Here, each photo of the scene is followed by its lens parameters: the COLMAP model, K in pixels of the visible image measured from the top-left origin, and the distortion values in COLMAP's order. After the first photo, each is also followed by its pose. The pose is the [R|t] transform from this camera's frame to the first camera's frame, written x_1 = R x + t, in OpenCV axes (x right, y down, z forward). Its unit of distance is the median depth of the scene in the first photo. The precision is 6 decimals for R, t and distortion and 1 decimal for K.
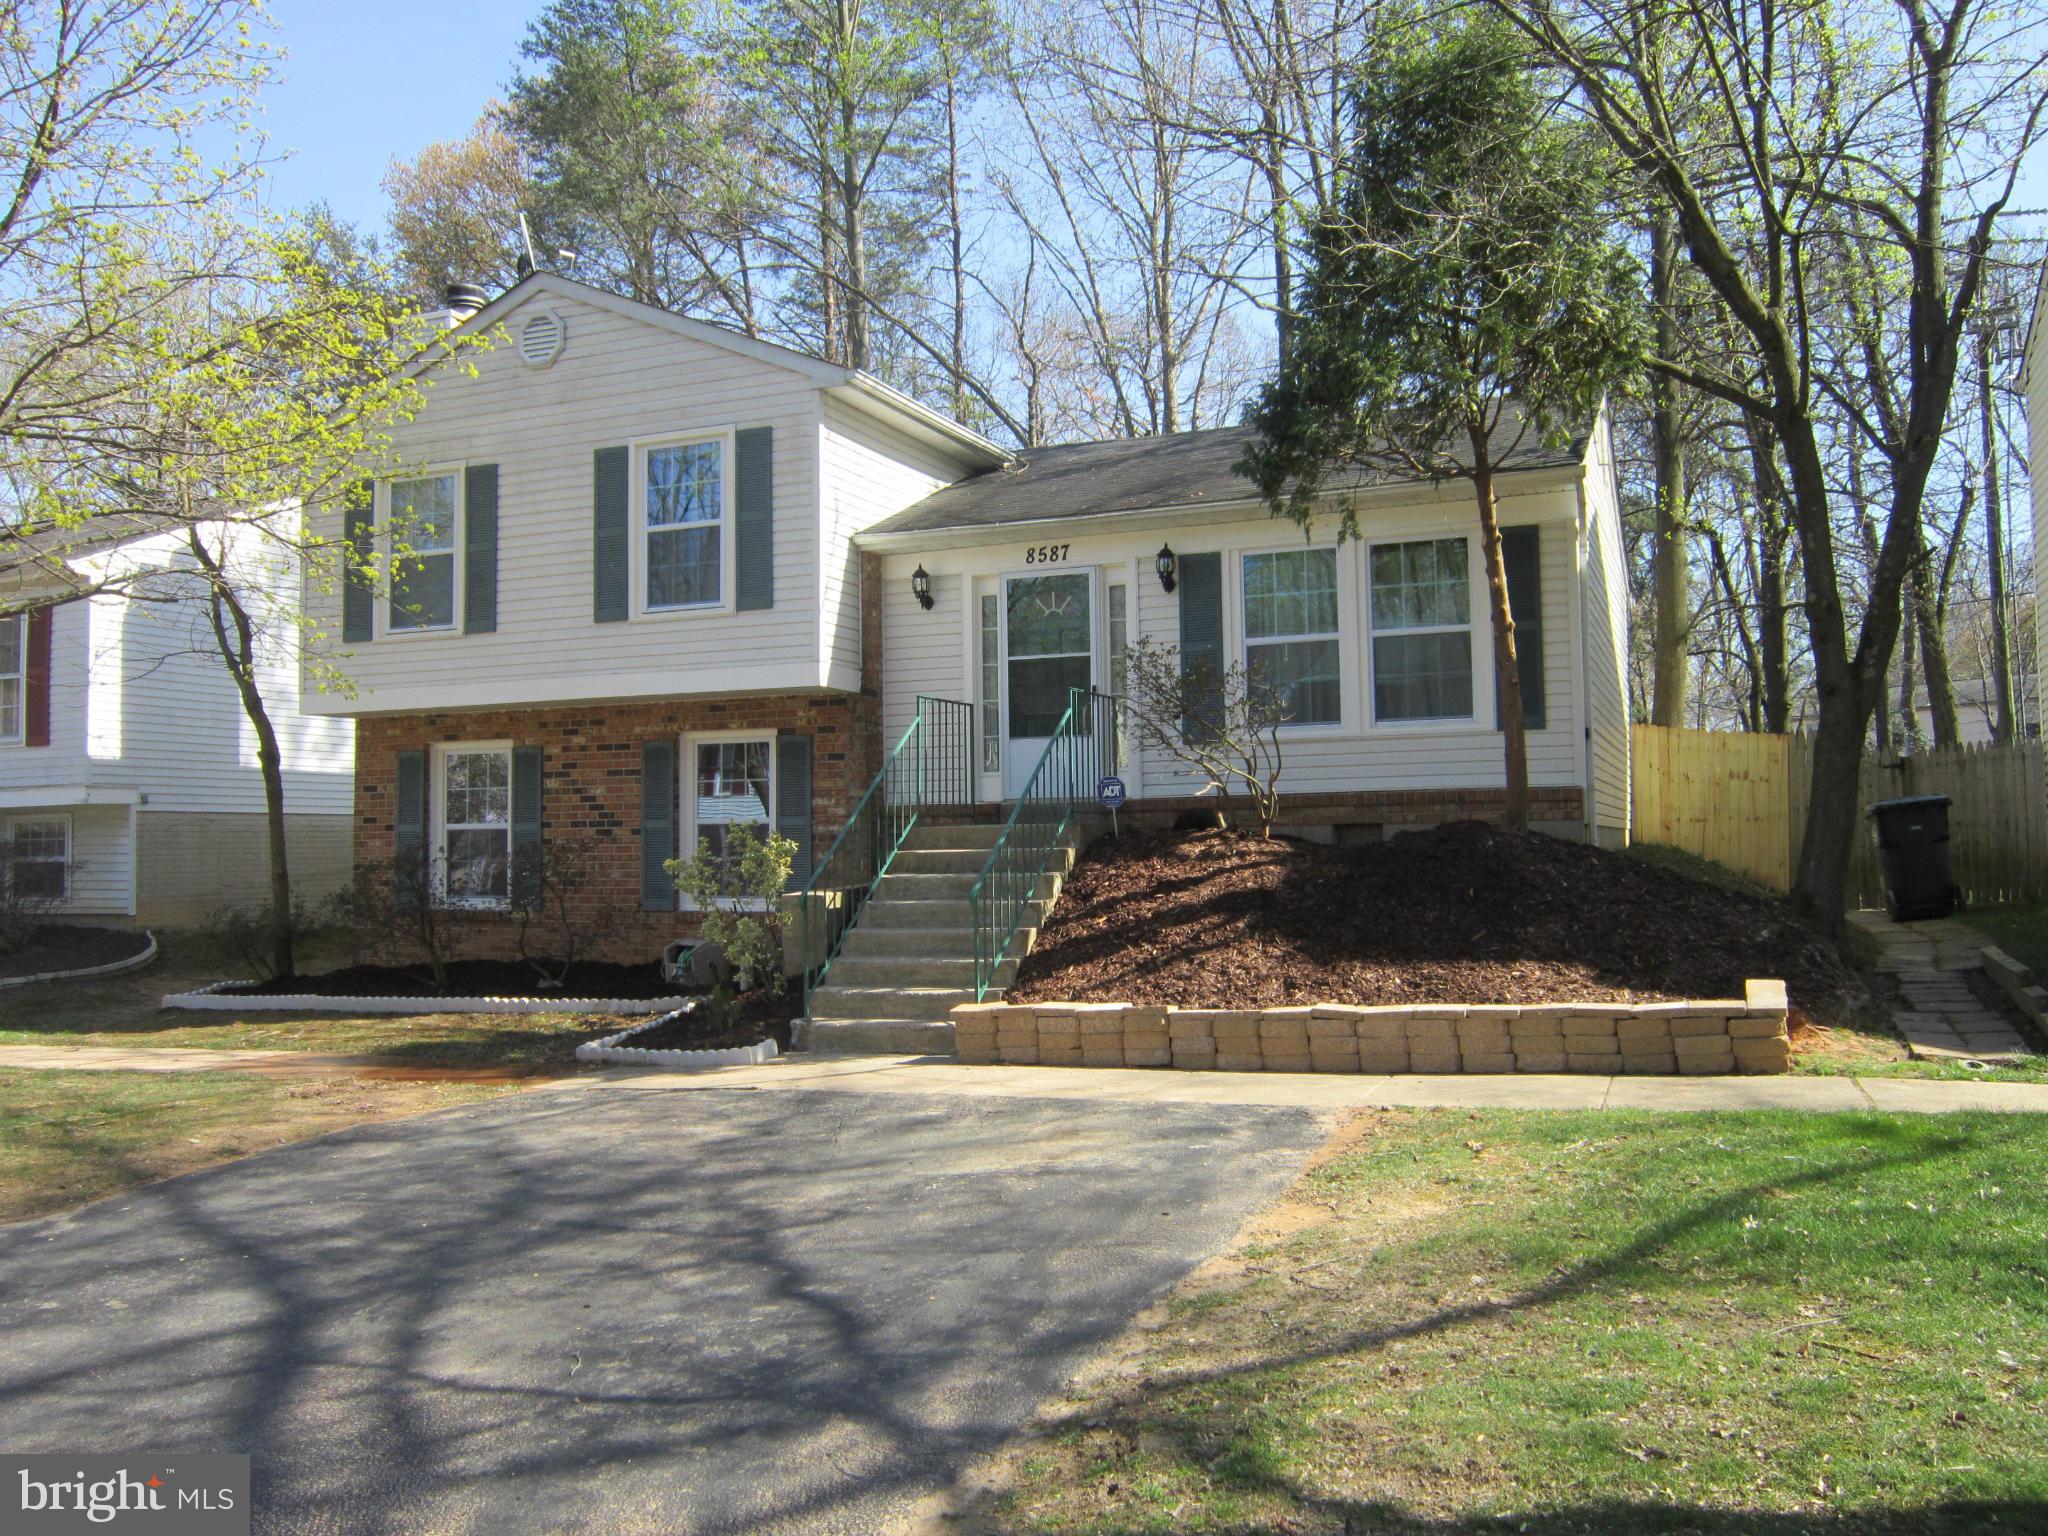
lens RADIAL K [[1692.3, 0, 1017.1], [0, 1692.3, 749.5], [0, 0, 1]] dist [-0.040850, 0.020815]
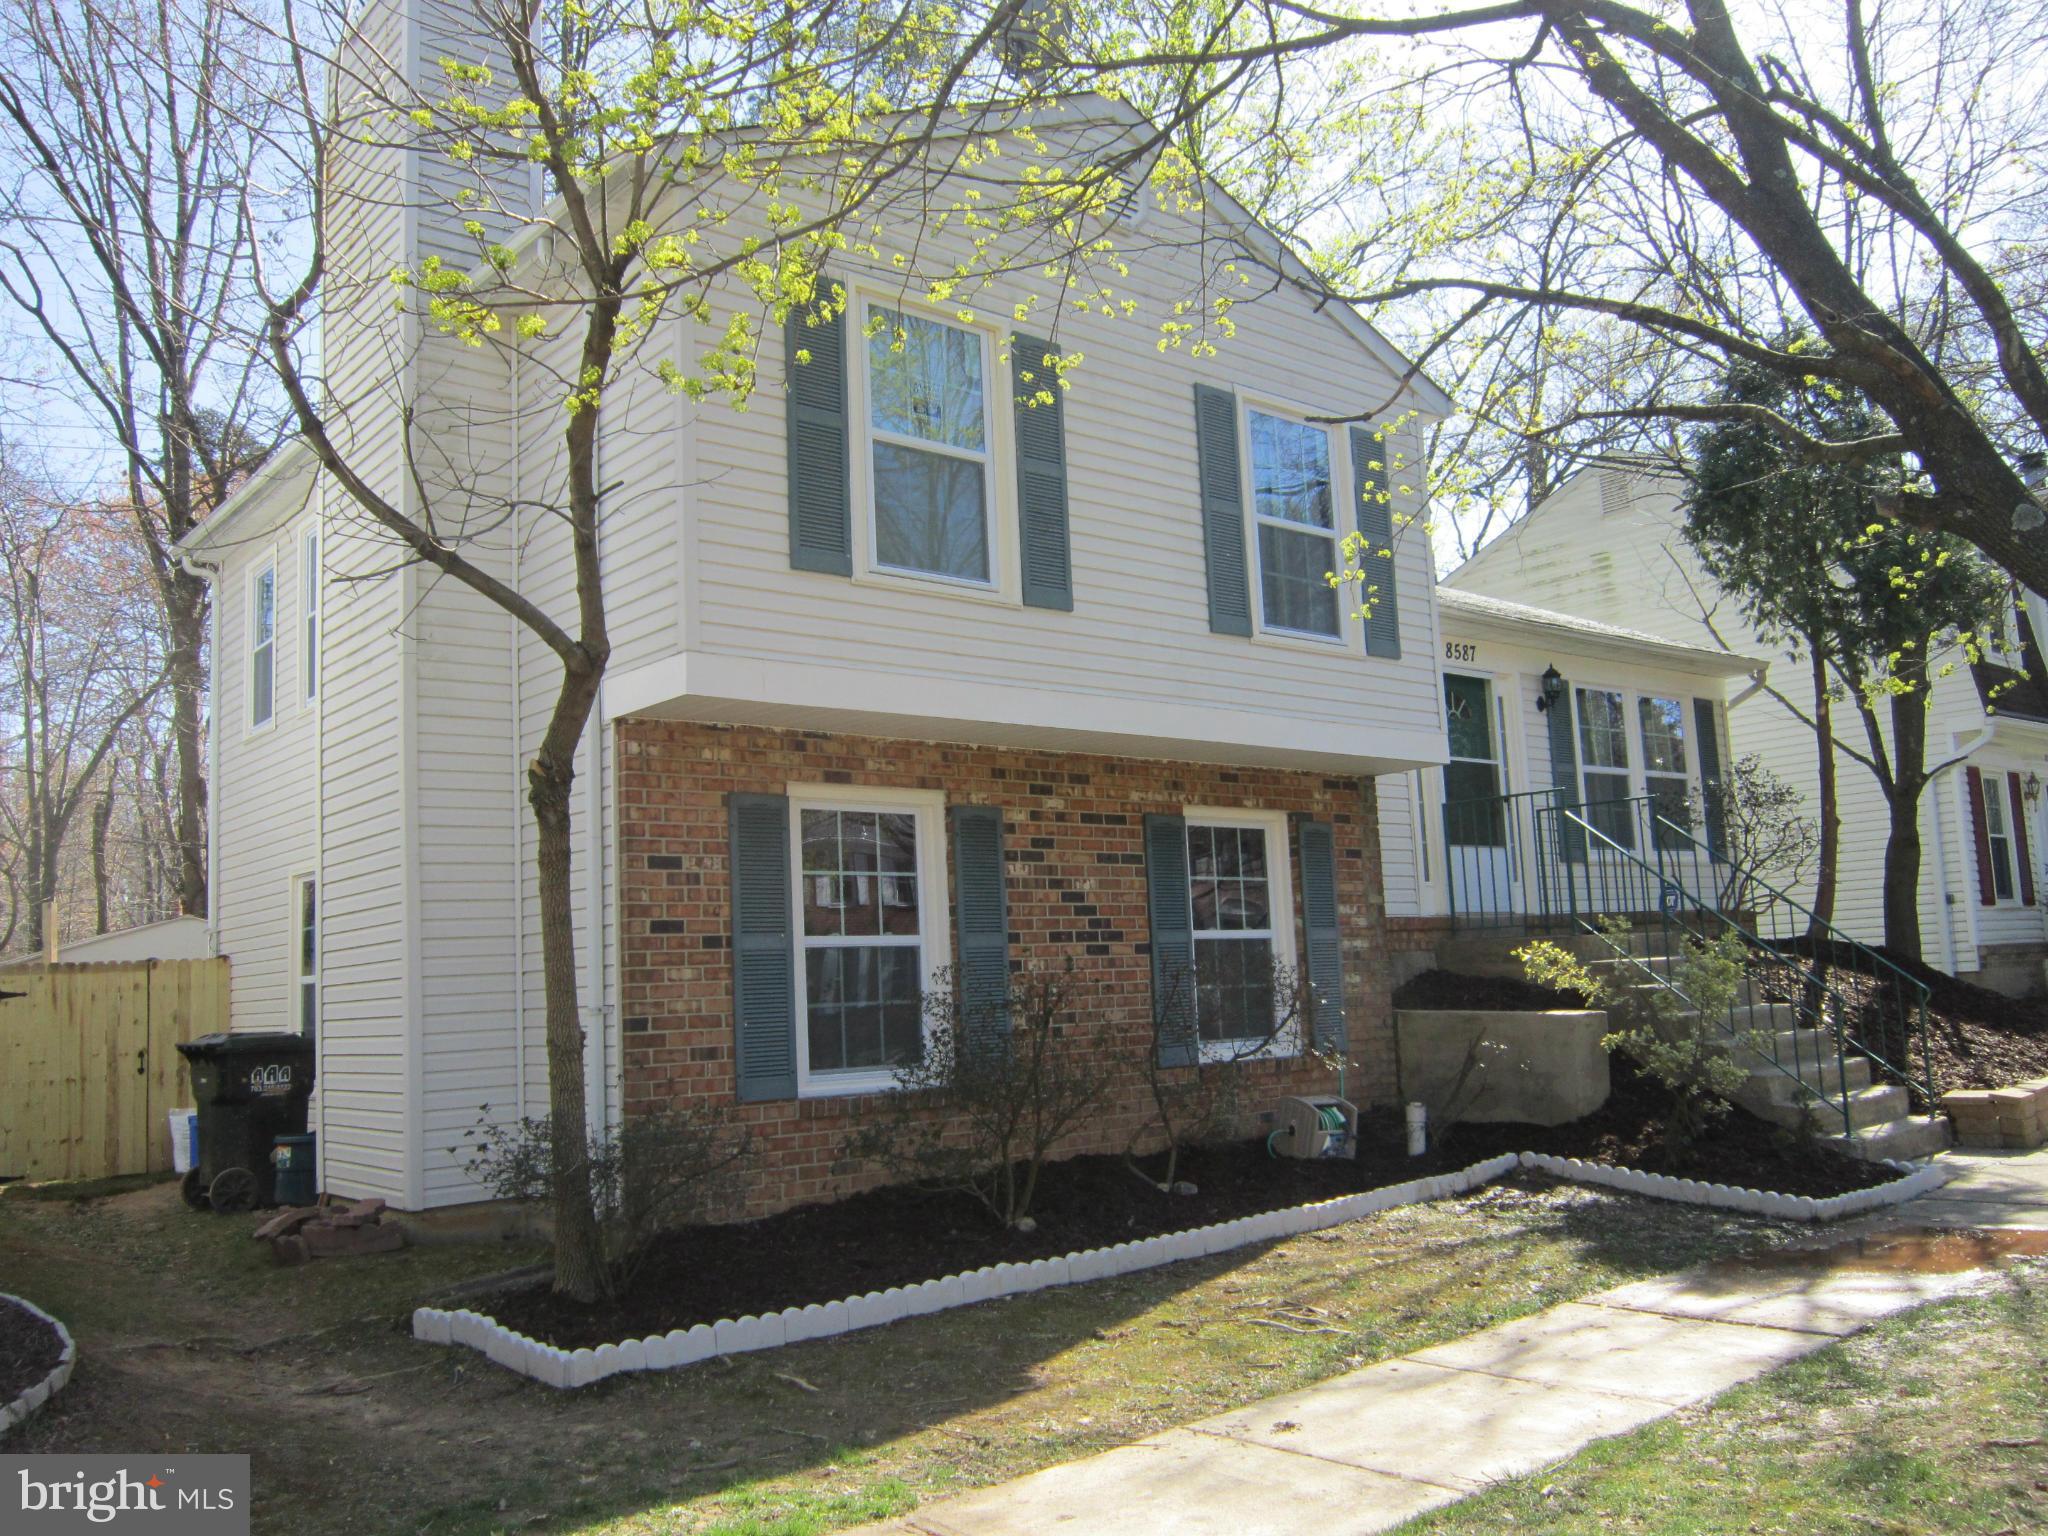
lens RADIAL K [[1706.0, 0, 1021.8], [0, 1706.0, 753.5], [0, 0, 1]] dist [-0.042808, 0.027848]
pose [[0.448281, 0.119694, 0.885843, -0.873353], [-0.011096, 0.991663, -0.128377, 0.060814], [-0.893824, 0.047720, 0.445872, 0.759465]]
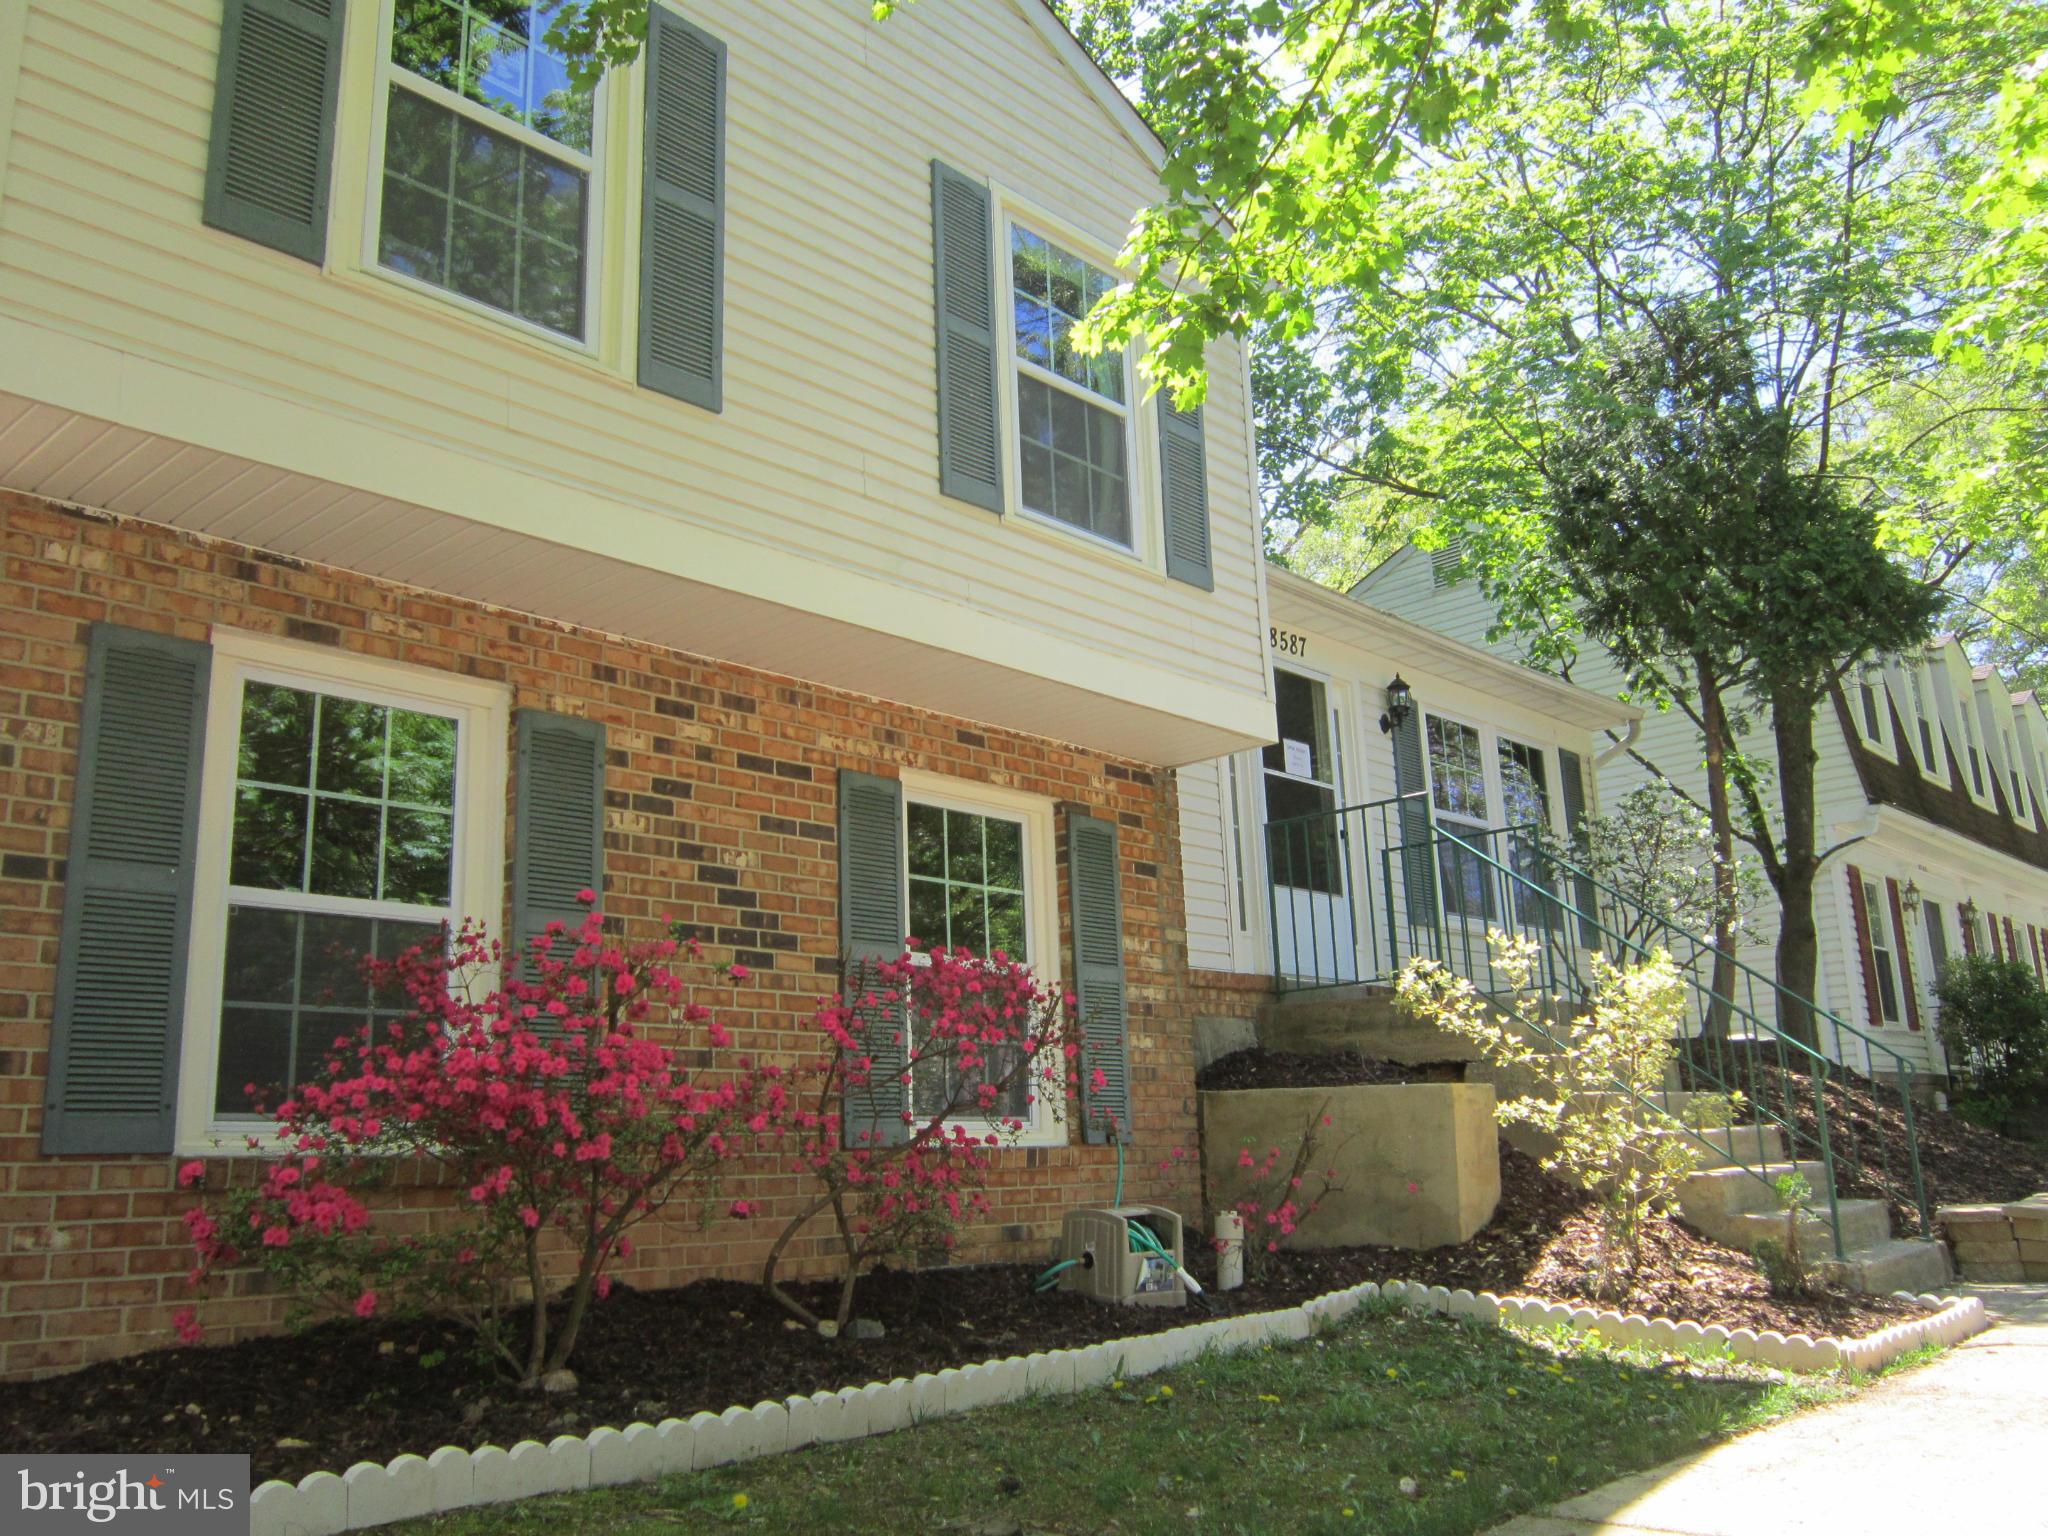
lens RADIAL K [[1692.3, 0, 1017.1], [0, 1692.3, 749.5], [0, 0, 1]] dist [-0.040850, 0.020815]
pose [[0.345564, 0.233615, 0.908851, -0.639637], [-0.020915, 0.970193, -0.241430, 0.102288], [-0.938162, 0.064421, 0.340150, 0.821037]]
